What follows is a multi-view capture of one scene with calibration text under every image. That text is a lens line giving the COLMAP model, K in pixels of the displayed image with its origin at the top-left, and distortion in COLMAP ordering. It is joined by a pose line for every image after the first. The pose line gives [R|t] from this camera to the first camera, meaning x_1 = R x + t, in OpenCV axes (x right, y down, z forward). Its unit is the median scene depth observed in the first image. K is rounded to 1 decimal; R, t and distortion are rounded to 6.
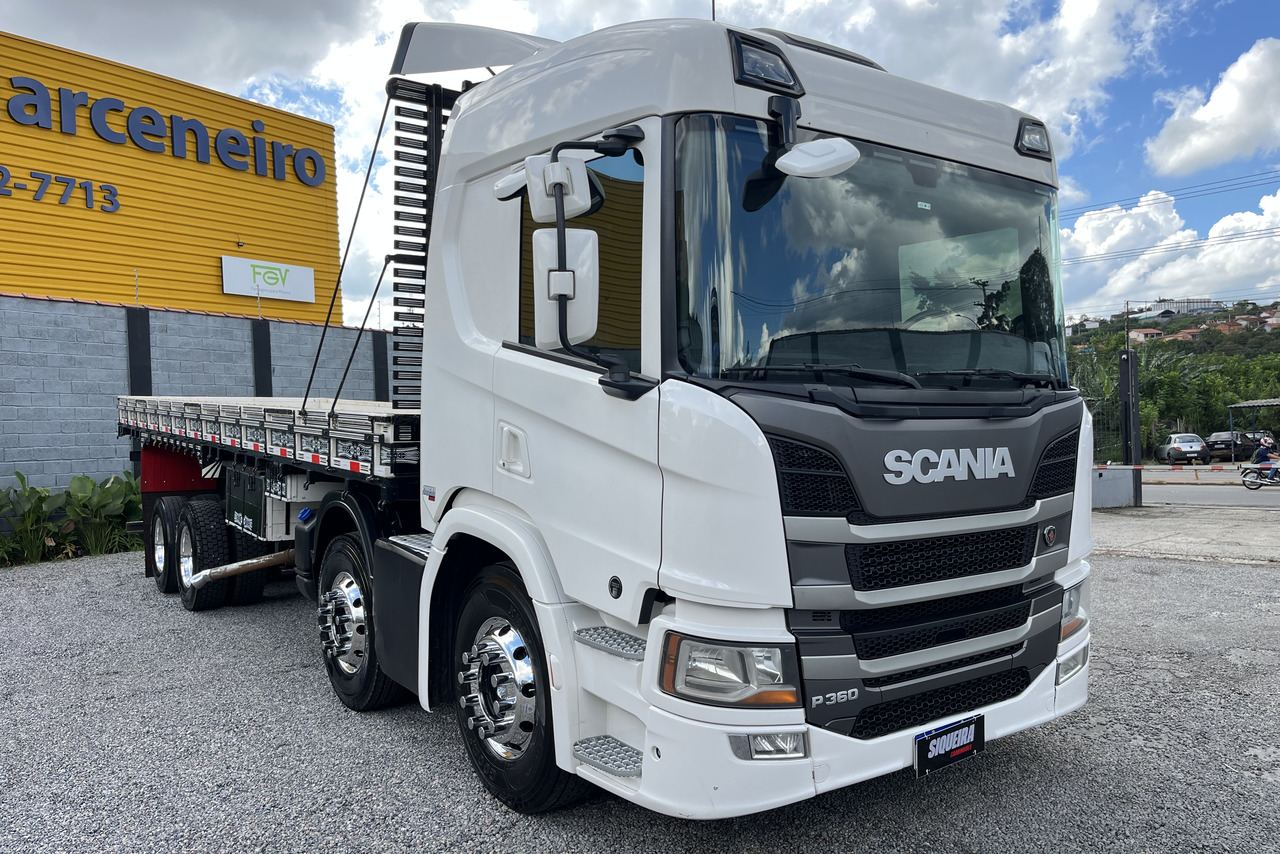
lens RADIAL K [[971.5, 0, 639.0], [0, 971.5, 451.0], [0, 0, 1]] dist [0.021358, -0.008539]
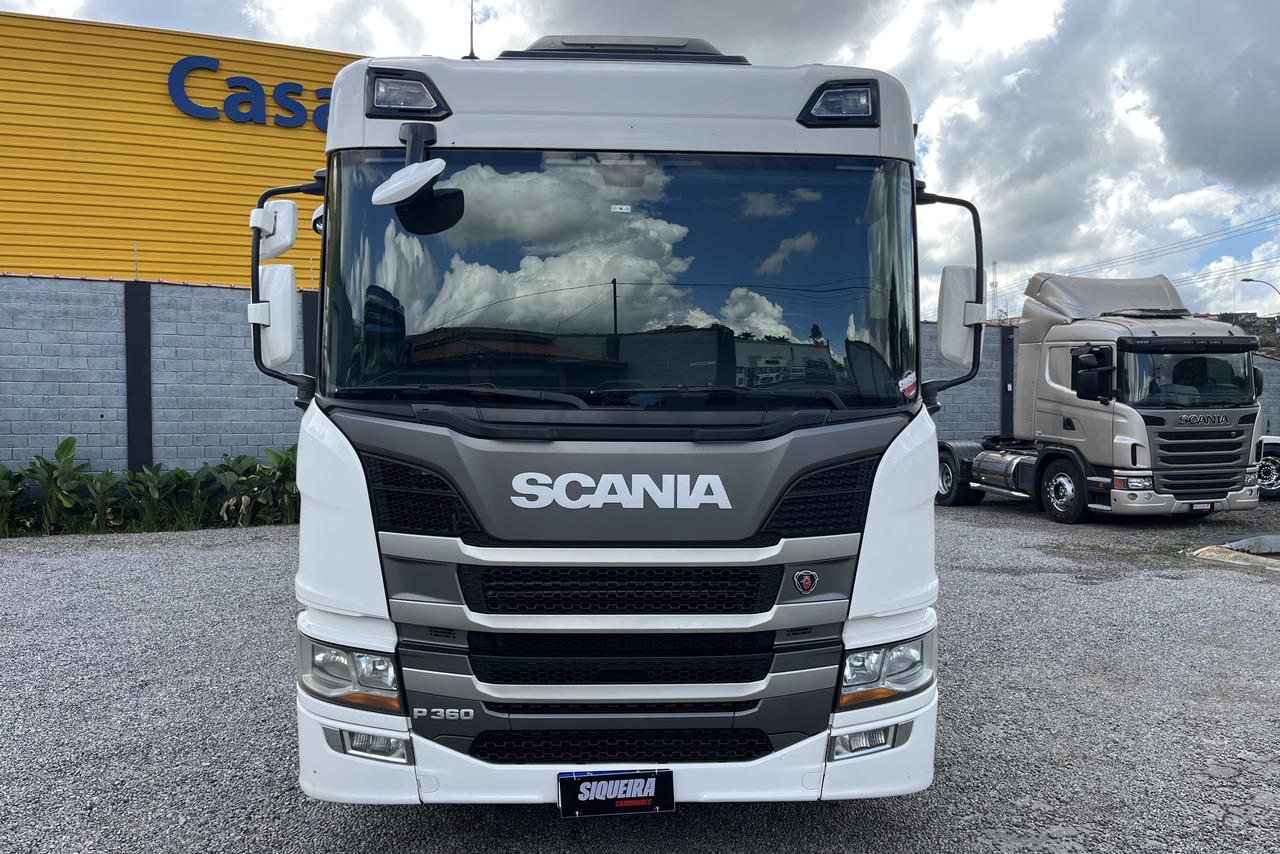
lens RADIAL K [[971.5, 0, 639.0], [0, 971.5, 451.0], [0, 0, 1]] dist [0.021358, -0.008539]
pose [[0.830422, 0.044891, -0.555323, 0.887903], [-0.029674, 0.998898, 0.036374, -0.060323], [0.556343, -0.013727, 0.830839, 0.265207]]
